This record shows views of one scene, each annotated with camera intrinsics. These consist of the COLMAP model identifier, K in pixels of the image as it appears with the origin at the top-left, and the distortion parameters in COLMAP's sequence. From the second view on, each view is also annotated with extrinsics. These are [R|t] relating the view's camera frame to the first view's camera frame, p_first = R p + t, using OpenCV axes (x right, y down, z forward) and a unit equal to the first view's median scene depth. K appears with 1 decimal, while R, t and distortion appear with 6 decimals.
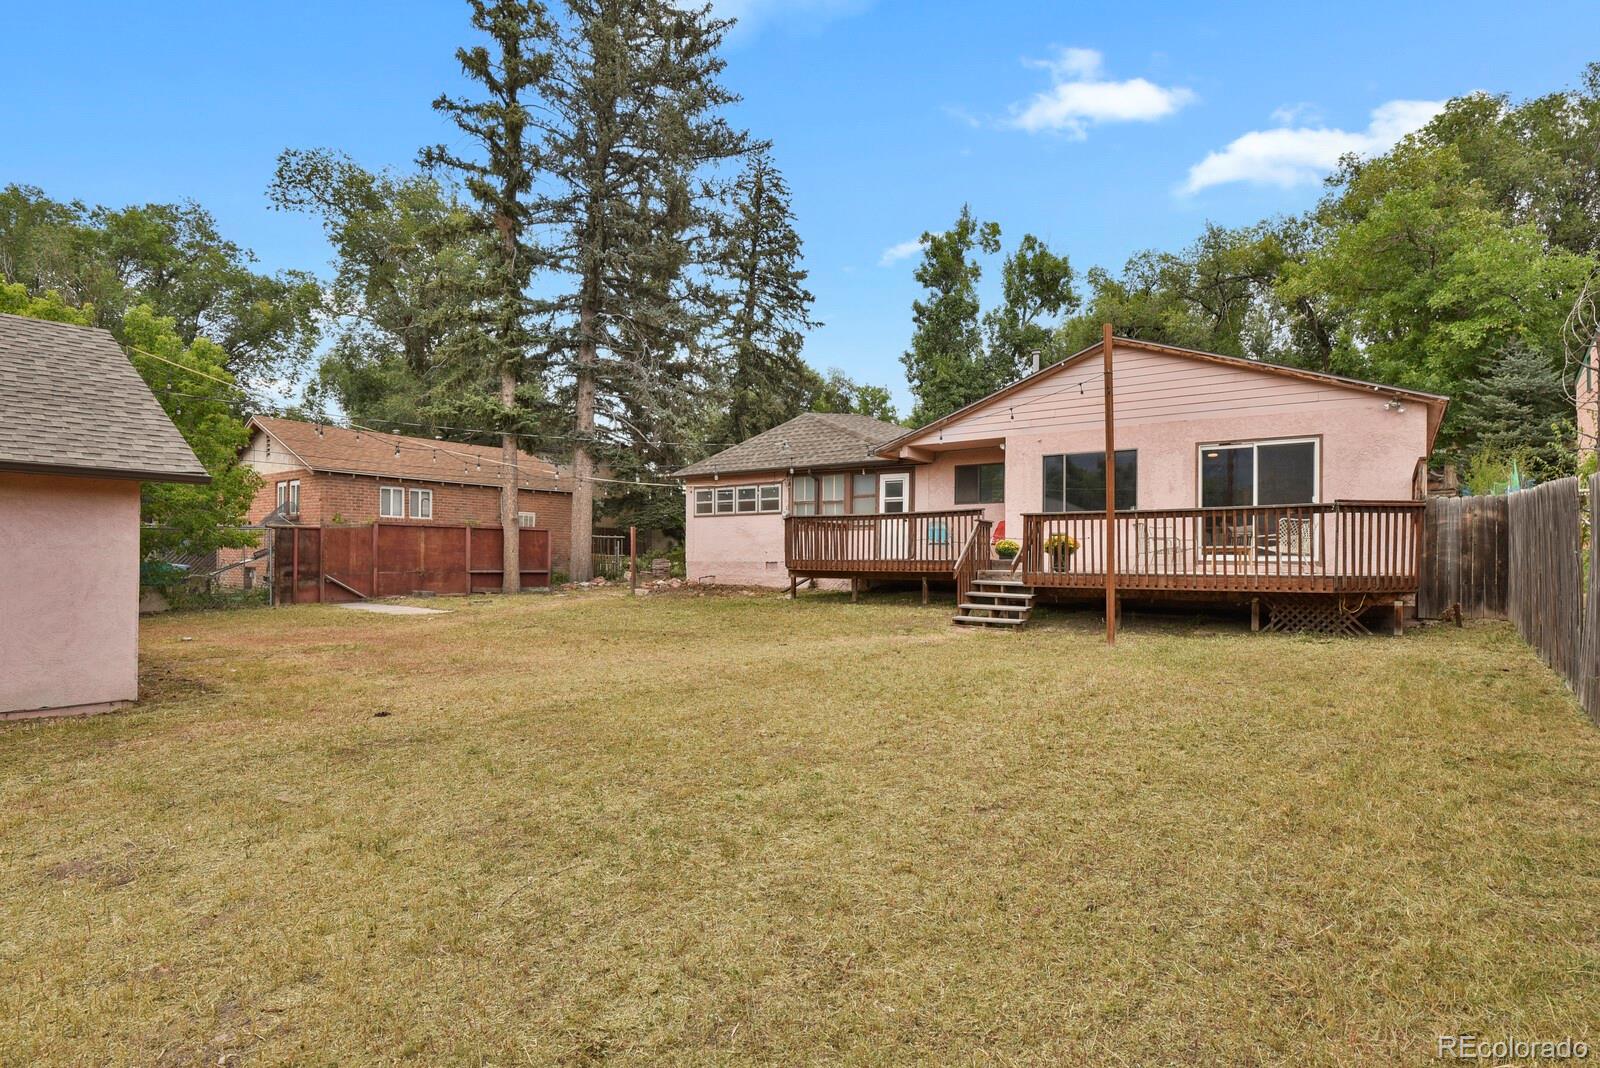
lens RADIAL K [[809.8, 0, 800.0], [0, 809.8, 534.0], [0, 0, 1]] dist [-0.029241, -0.000252]
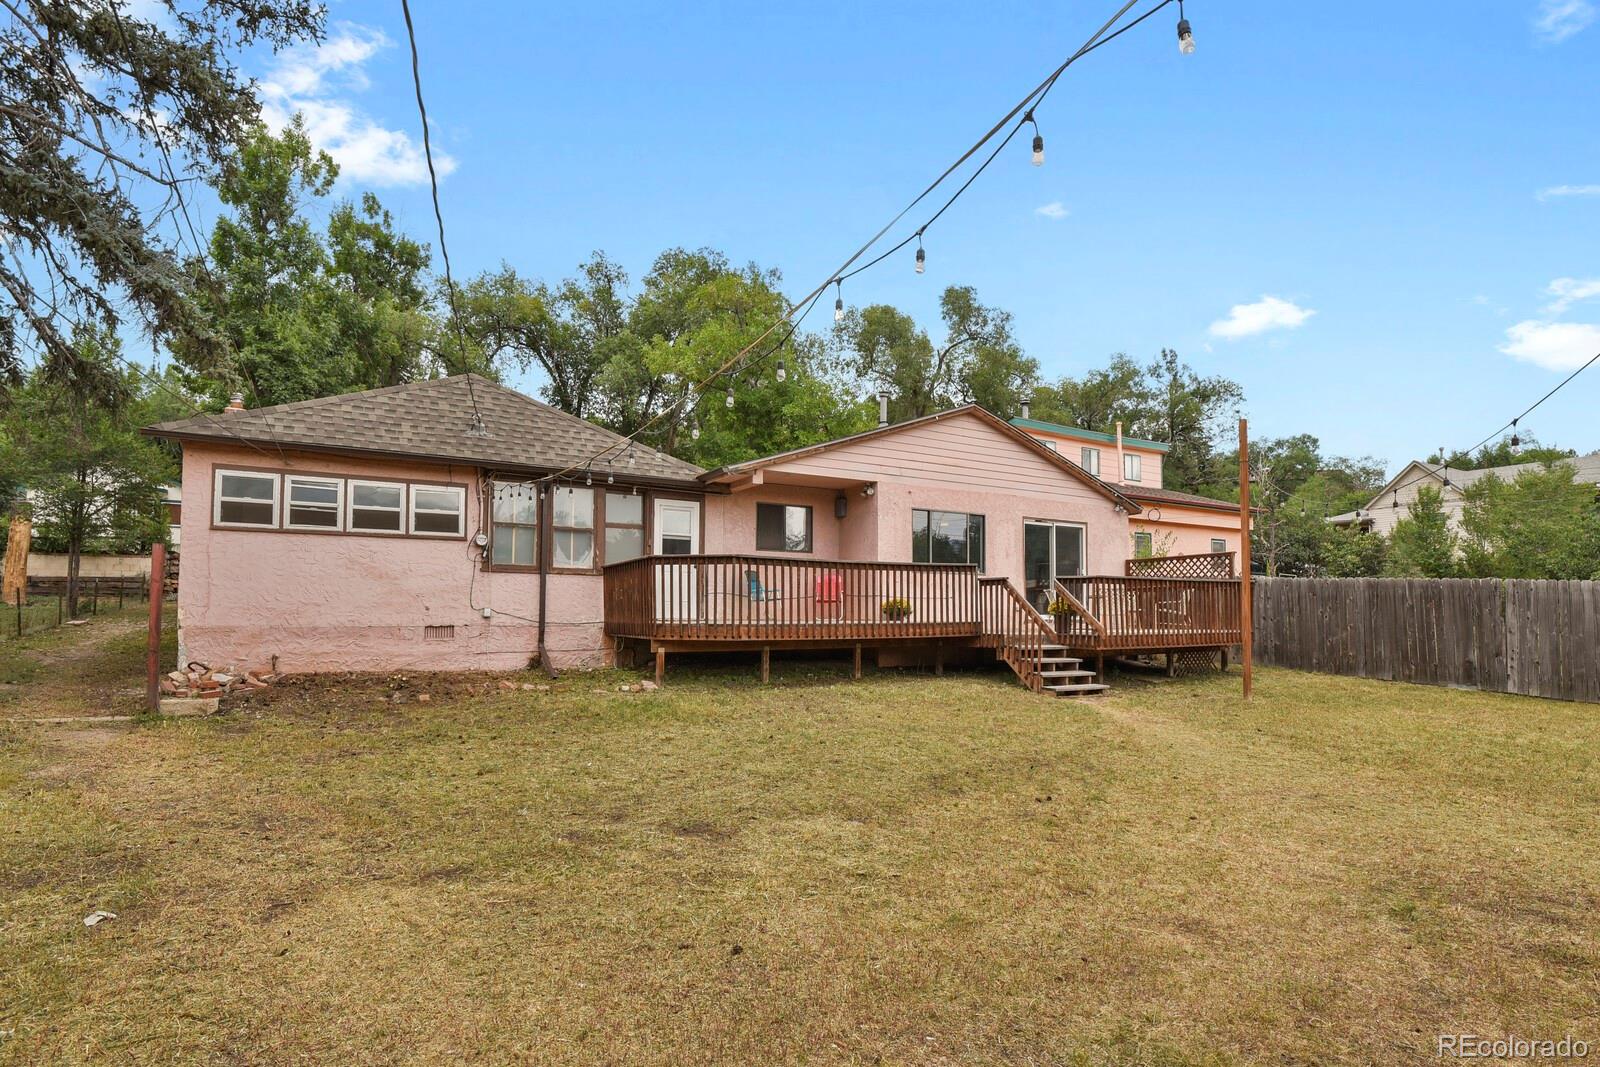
lens RADIAL K [[809.8, 0, 800.0], [0, 809.8, 533.5], [0, 0, 1]] dist [-0.029241, -0.000252]
pose [[0.384257, 0.086801, 0.919137, -0.517472], [-0.030115, 0.996219, -0.081490, 0.010188], [-0.922735, 0.003633, 0.385418, 0.644658]]
